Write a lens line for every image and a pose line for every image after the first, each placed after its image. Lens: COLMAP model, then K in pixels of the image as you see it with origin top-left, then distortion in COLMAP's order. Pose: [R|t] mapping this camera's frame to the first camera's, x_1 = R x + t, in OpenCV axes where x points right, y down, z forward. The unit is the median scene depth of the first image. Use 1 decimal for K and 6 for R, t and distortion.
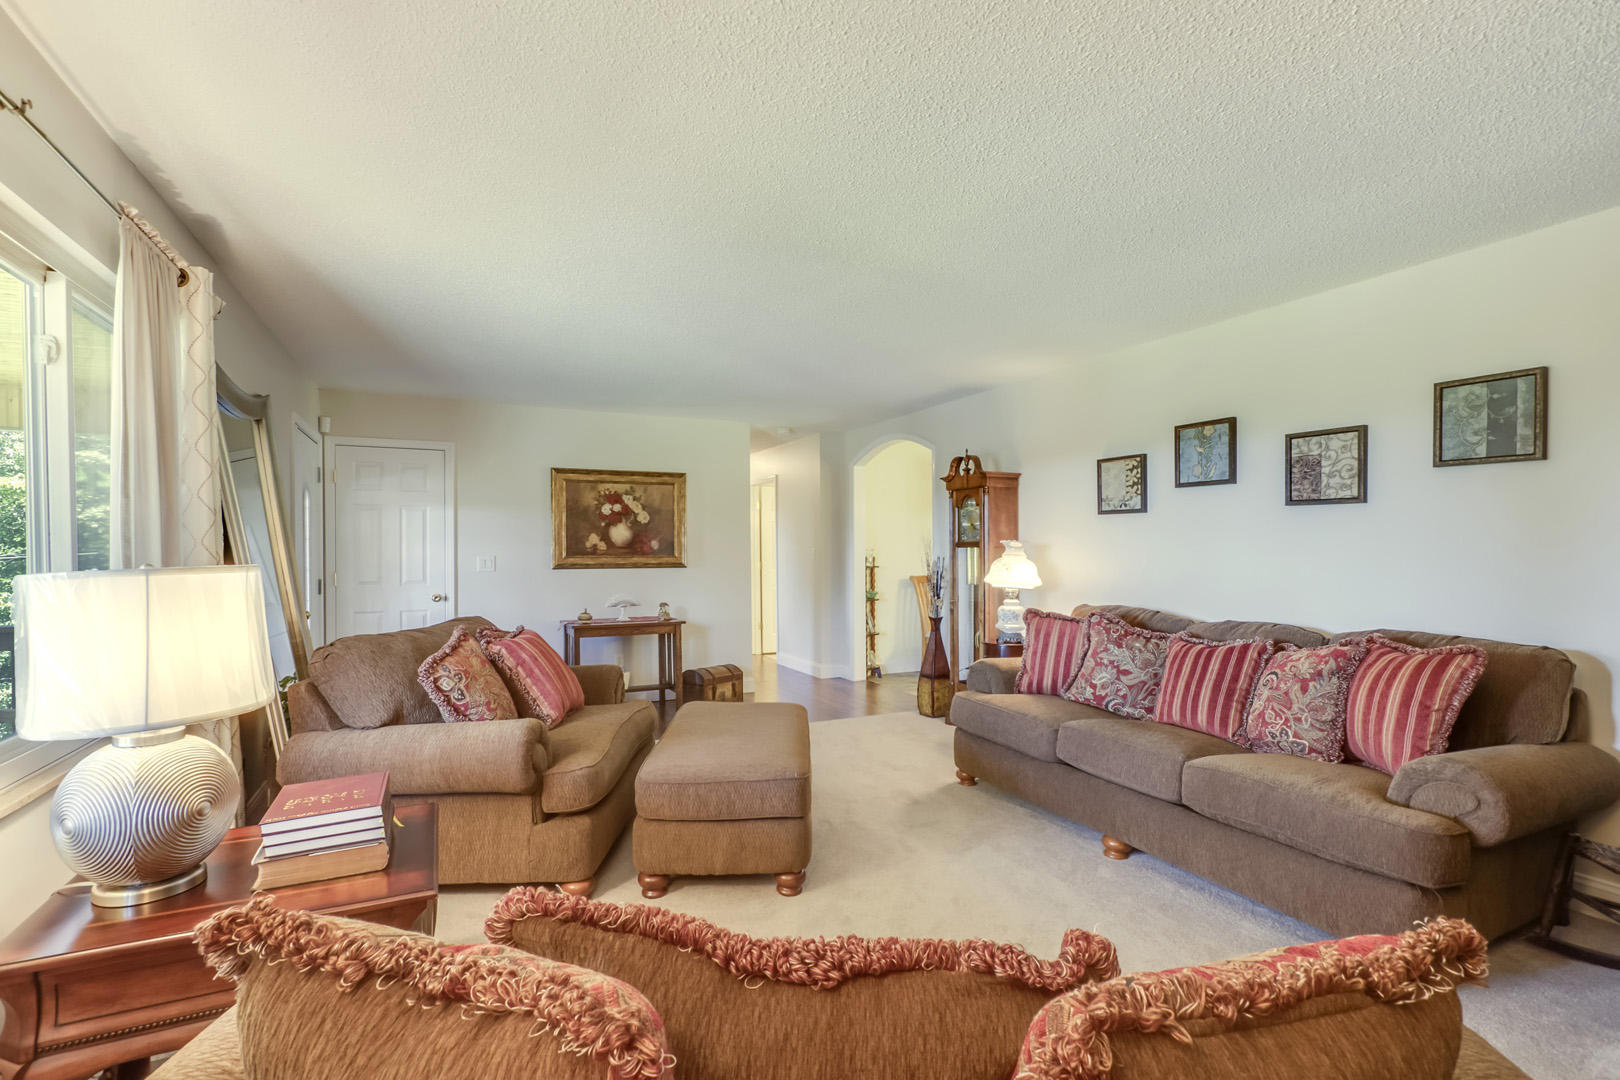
lens RADIAL K [[756.6, 0, 807.2], [0, 756.6, 547.3], [0, 0, 1]] dist [-0.020066, 0.008515]
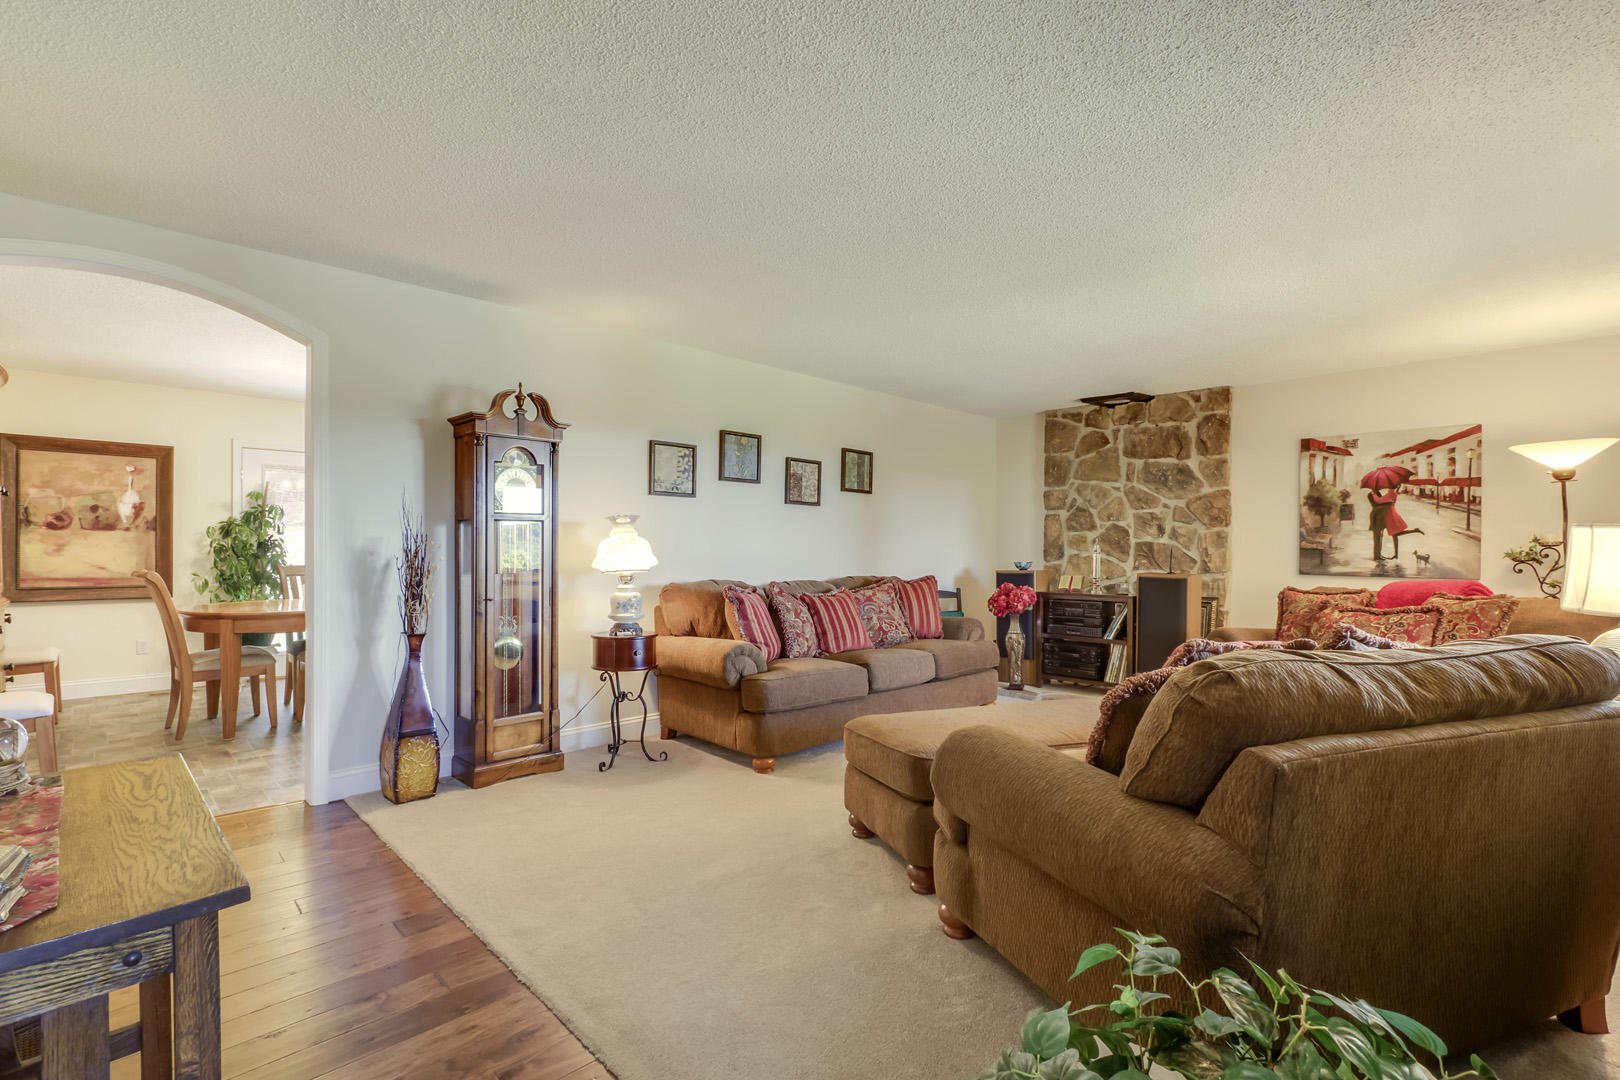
lens RADIAL K [[756.6, 0, 807.2], [0, 756.6, 547.3], [0, 0, 1]] dist [-0.020066, 0.008515]
pose [[-0.315819, 0.006140, 0.948800, -0.764619], [-0.005032, 0.999954, -0.008146, 0.041628], [-0.948806, -0.007347, -0.315773, 1.338681]]
